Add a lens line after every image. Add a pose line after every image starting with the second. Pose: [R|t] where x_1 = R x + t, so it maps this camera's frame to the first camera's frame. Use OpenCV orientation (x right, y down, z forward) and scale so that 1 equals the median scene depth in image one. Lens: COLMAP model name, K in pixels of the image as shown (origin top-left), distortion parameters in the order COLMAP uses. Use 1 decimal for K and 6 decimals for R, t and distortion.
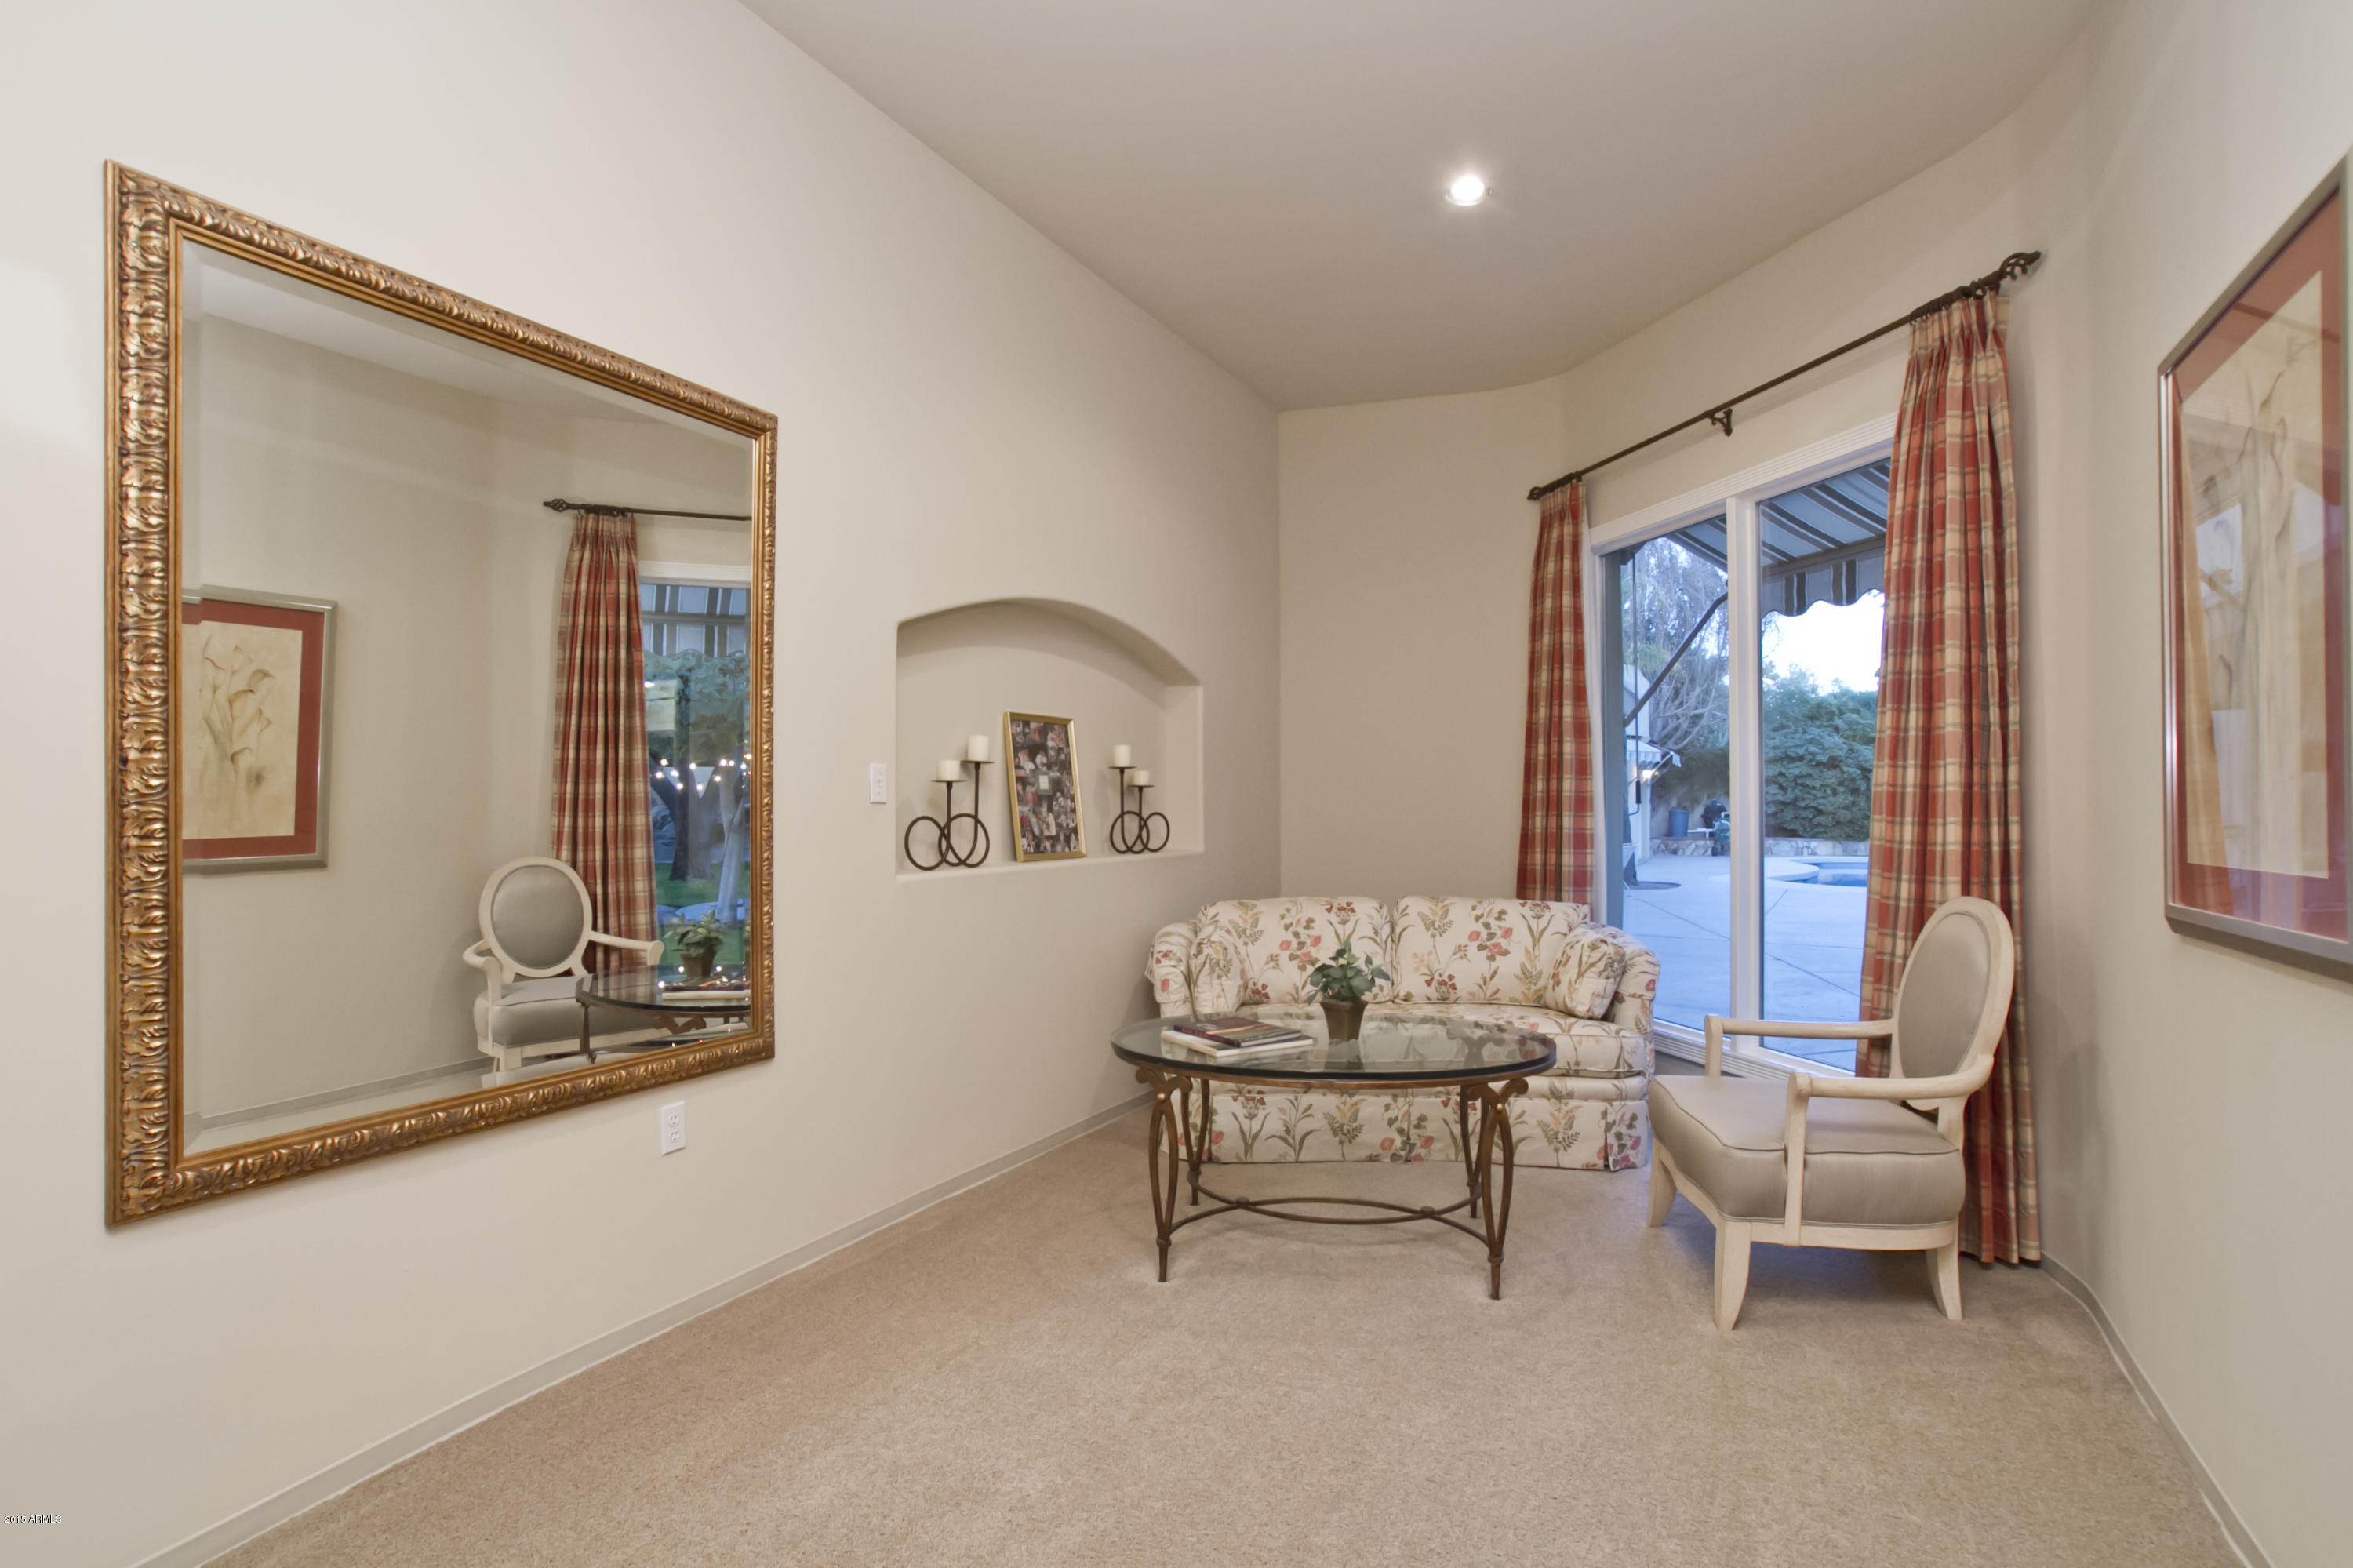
lens RADIAL K [[1242.4, 0, 1164.1], [0, 1242.4, 793.3], [0, 0, 1]] dist [-0.041226, 0.022071]
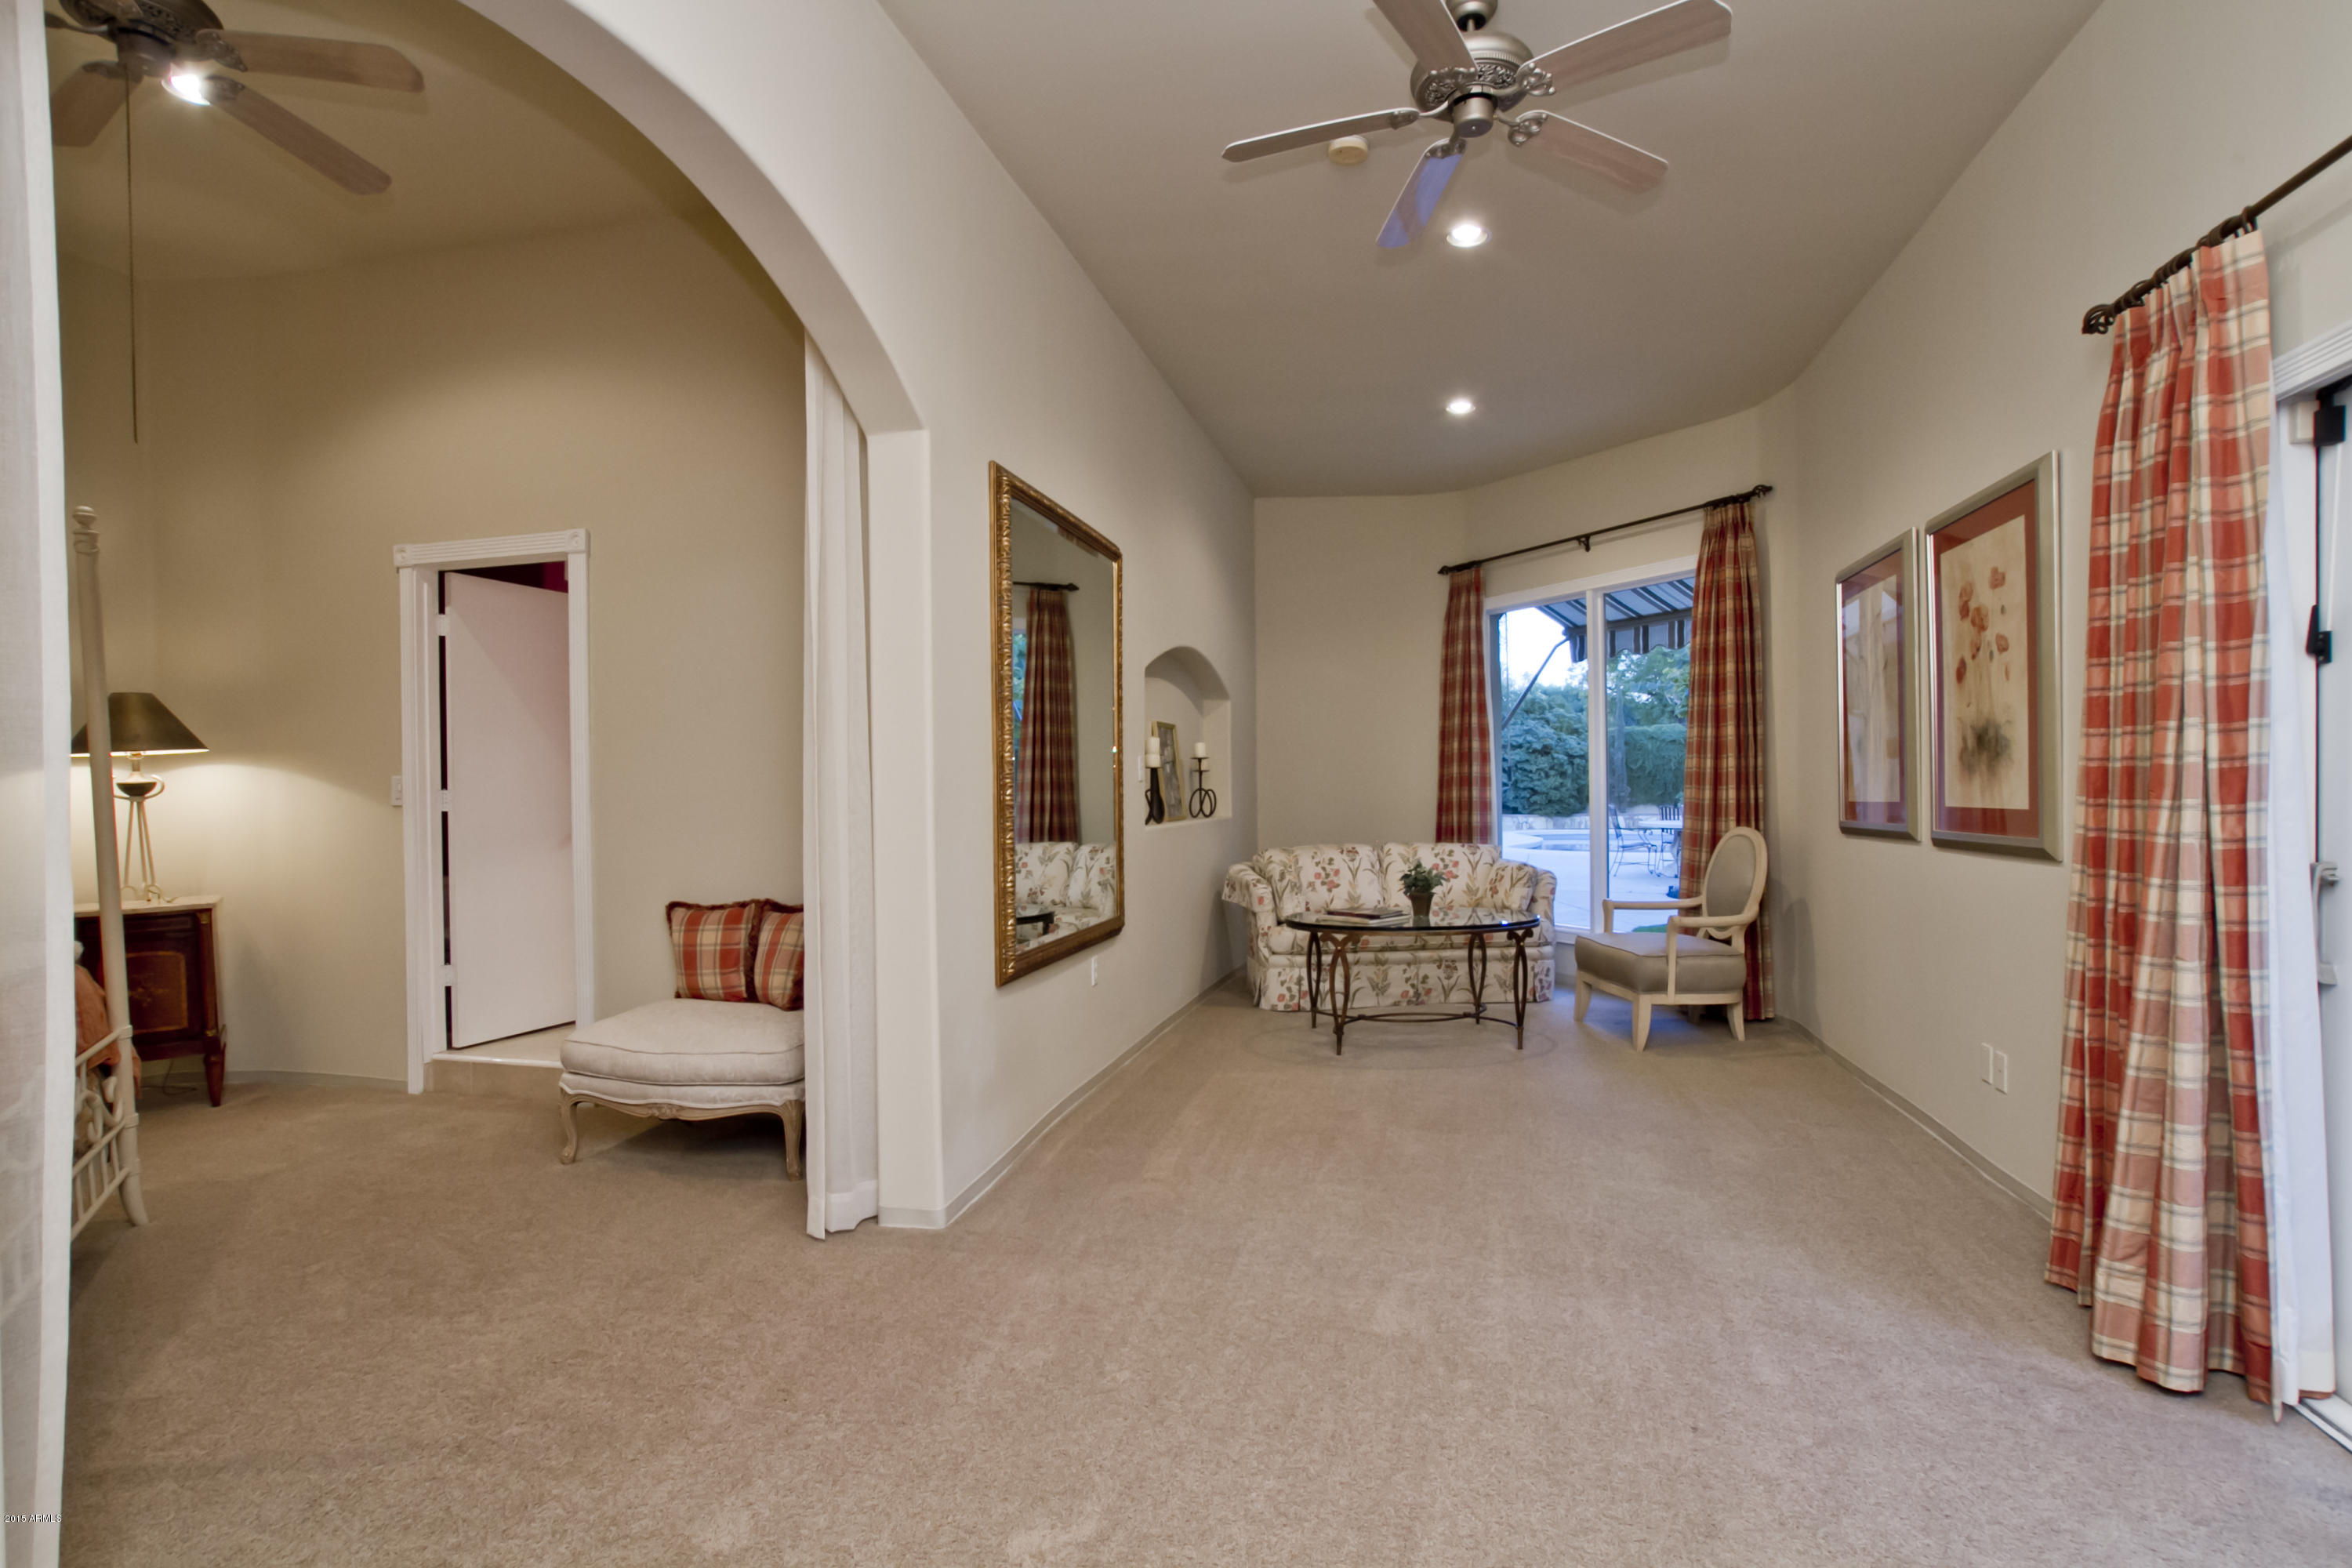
lens RADIAL K [[1241.8, 0, 1186.4], [0, 1241.8, 782.9], [0, 0, 1]] dist [-0.041226, 0.022071]
pose [[0.972509, -0.005850, 0.232792, -0.498399], [0.005177, 0.999980, 0.003500, 0.004212], [-0.232808, -0.002198, 0.972520, -0.523946]]
